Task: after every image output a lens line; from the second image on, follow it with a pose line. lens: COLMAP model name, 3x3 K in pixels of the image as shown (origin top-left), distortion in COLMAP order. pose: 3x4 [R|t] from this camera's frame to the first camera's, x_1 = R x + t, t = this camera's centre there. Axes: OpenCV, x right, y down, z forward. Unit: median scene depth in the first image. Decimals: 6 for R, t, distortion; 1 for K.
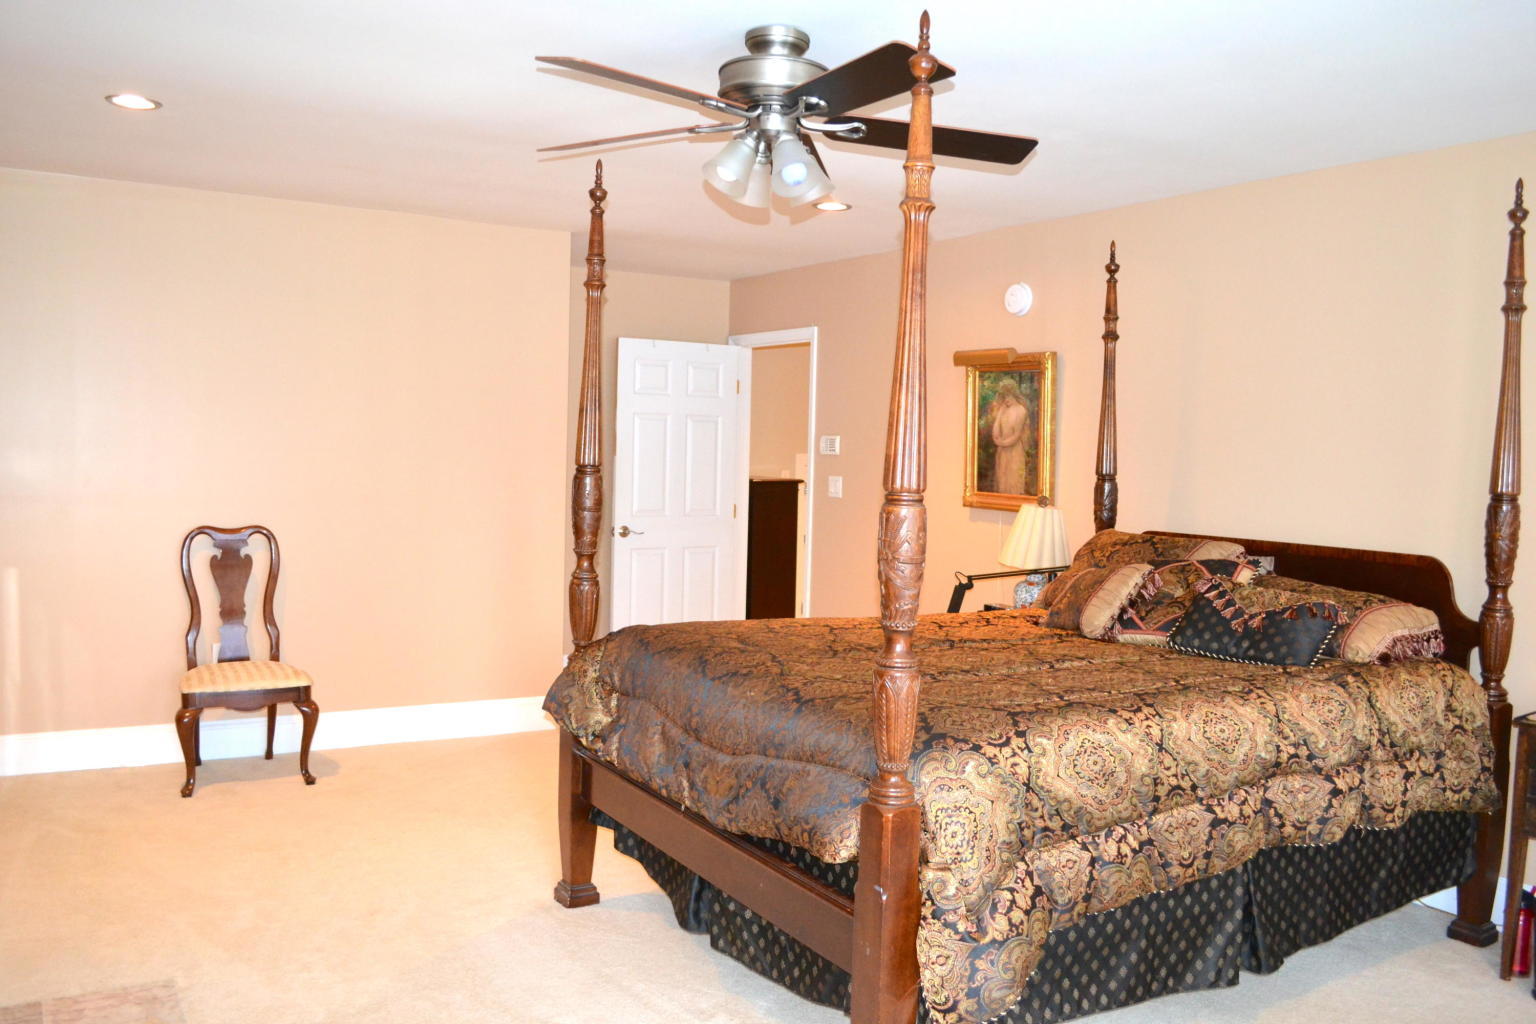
lens RADIAL K [[1228.5, 0, 766.5], [0, 1228.5, 517.3], [0, 0, 1]] dist [-0.082424, 0.012037]
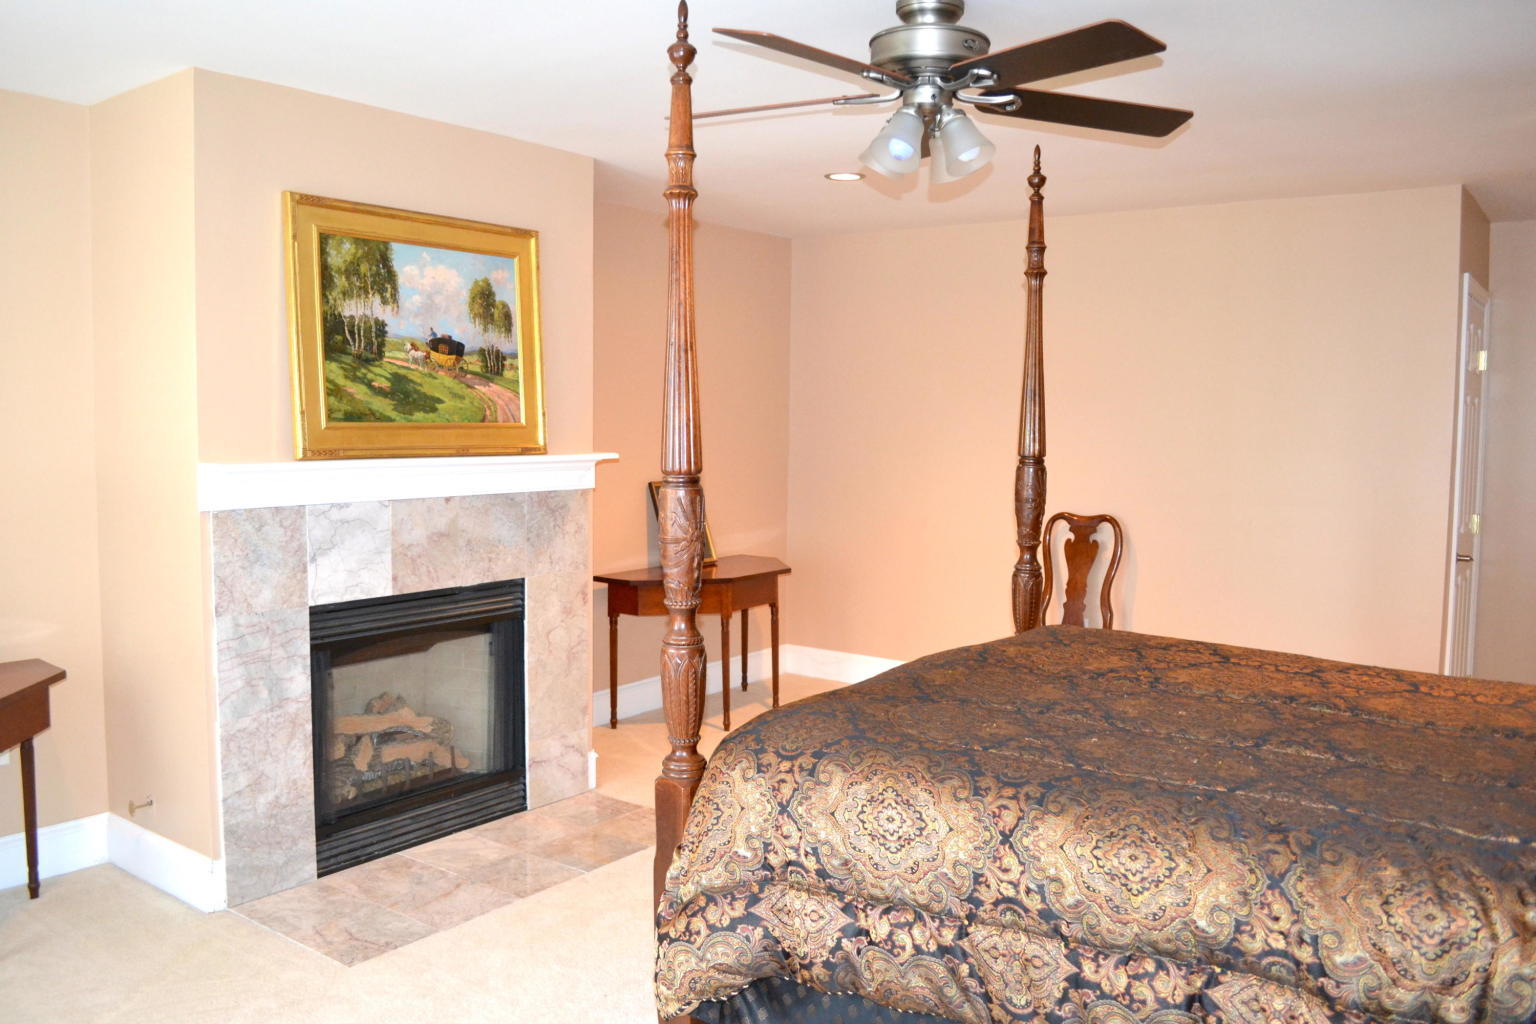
lens RADIAL K [[1228.5, 0, 767.9], [0, 1228.5, 521.8], [0, 0, 1]] dist [-0.082424, 0.012037]
pose [[0.363709, 0.050796, -0.930126, 0.827378], [-0.051882, 0.998067, 0.034219, -0.014673], [0.930066, 0.035811, 0.365642, 0.525675]]
